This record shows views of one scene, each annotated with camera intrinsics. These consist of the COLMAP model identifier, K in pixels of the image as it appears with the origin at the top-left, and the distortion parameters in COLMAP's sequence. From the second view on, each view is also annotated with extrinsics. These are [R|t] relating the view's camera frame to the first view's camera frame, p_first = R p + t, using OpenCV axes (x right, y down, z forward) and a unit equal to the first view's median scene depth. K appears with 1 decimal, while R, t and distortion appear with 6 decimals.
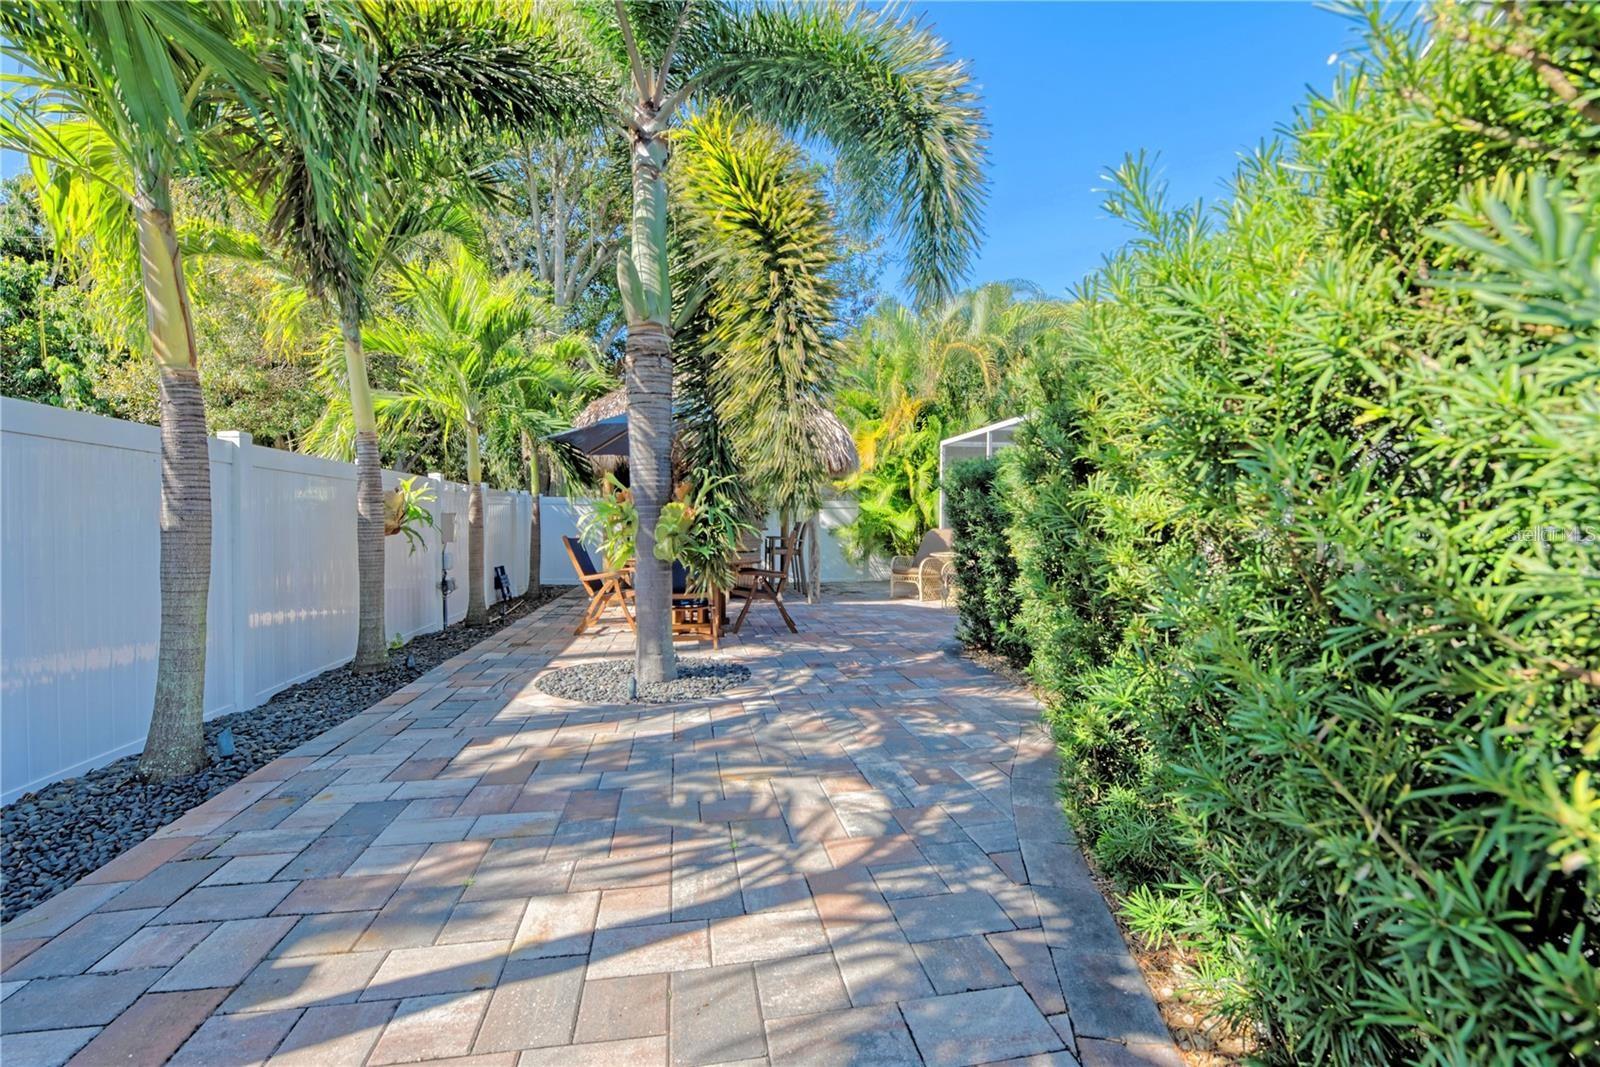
lens RADIAL K [[687.0, 0, 798.9], [0, 687.0, 516.5], [0, 0, 1]] dist [-0.001773, -0.000010]
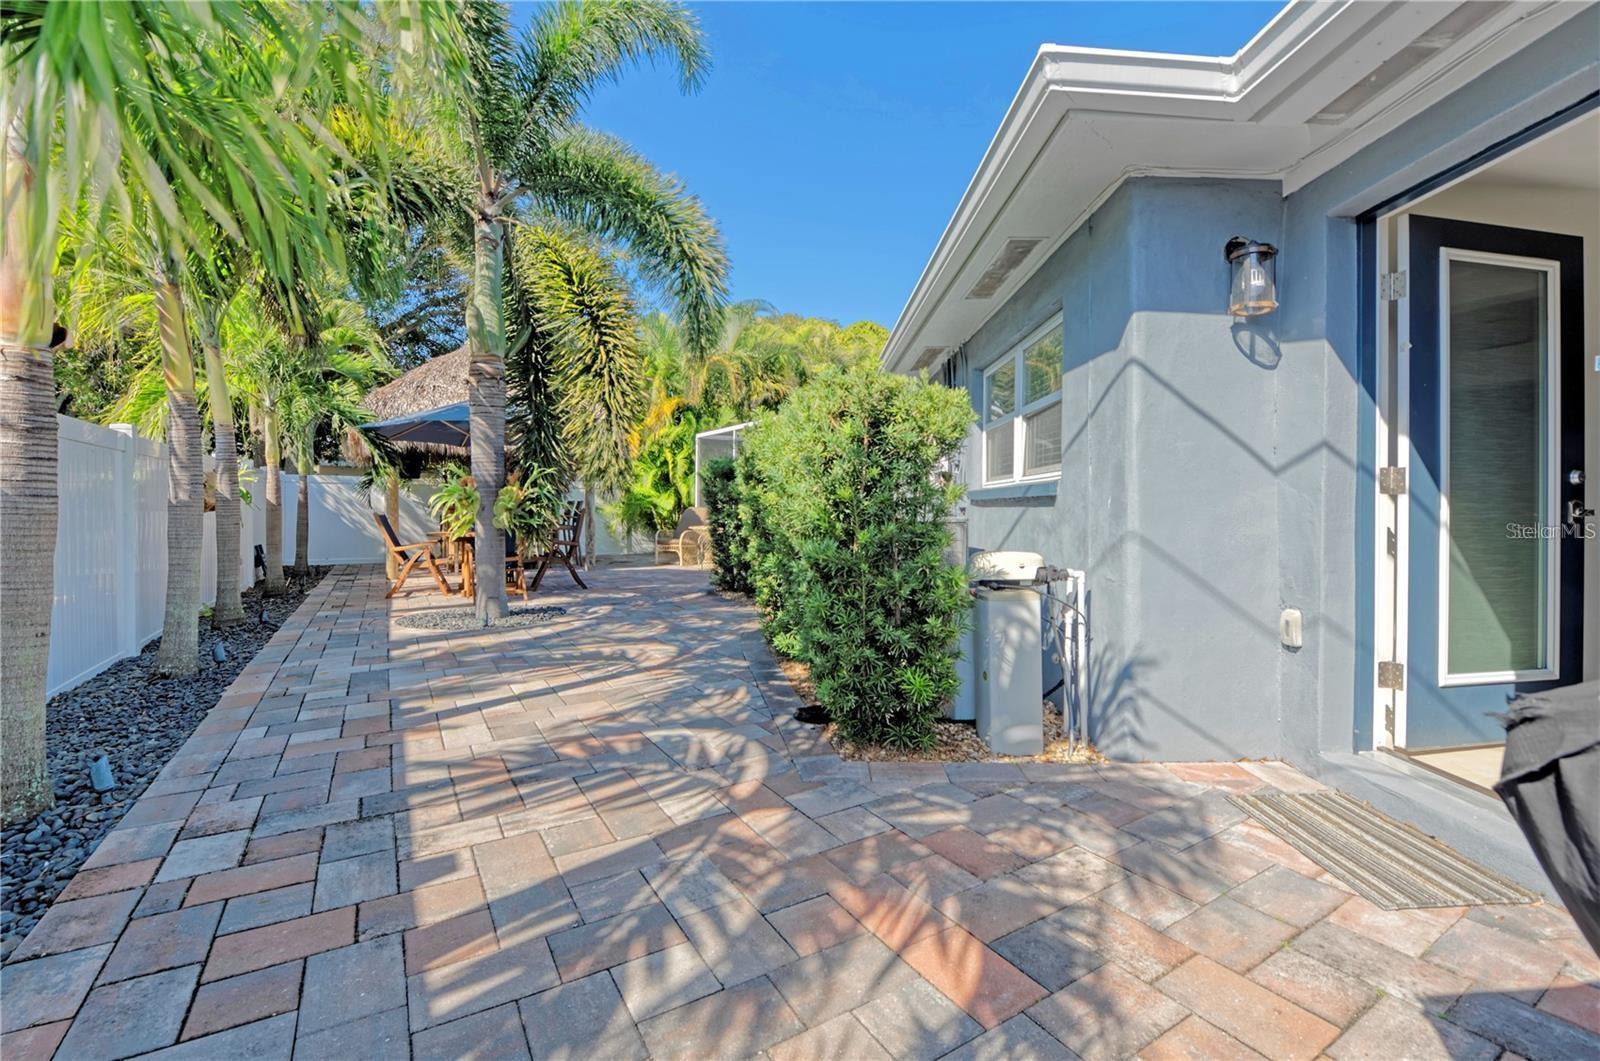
lens RADIAL K [[687.0, 0, 798.9], [0, 687.0, 513.5], [0, 0, 1]] dist [-0.001773, -0.000010]
pose [[0.936394, -0.003632, 0.350932, -0.080648], [-0.004763, 0.999723, 0.023055, -0.000602], [-0.350918, -0.023260, 0.936117, -0.323829]]
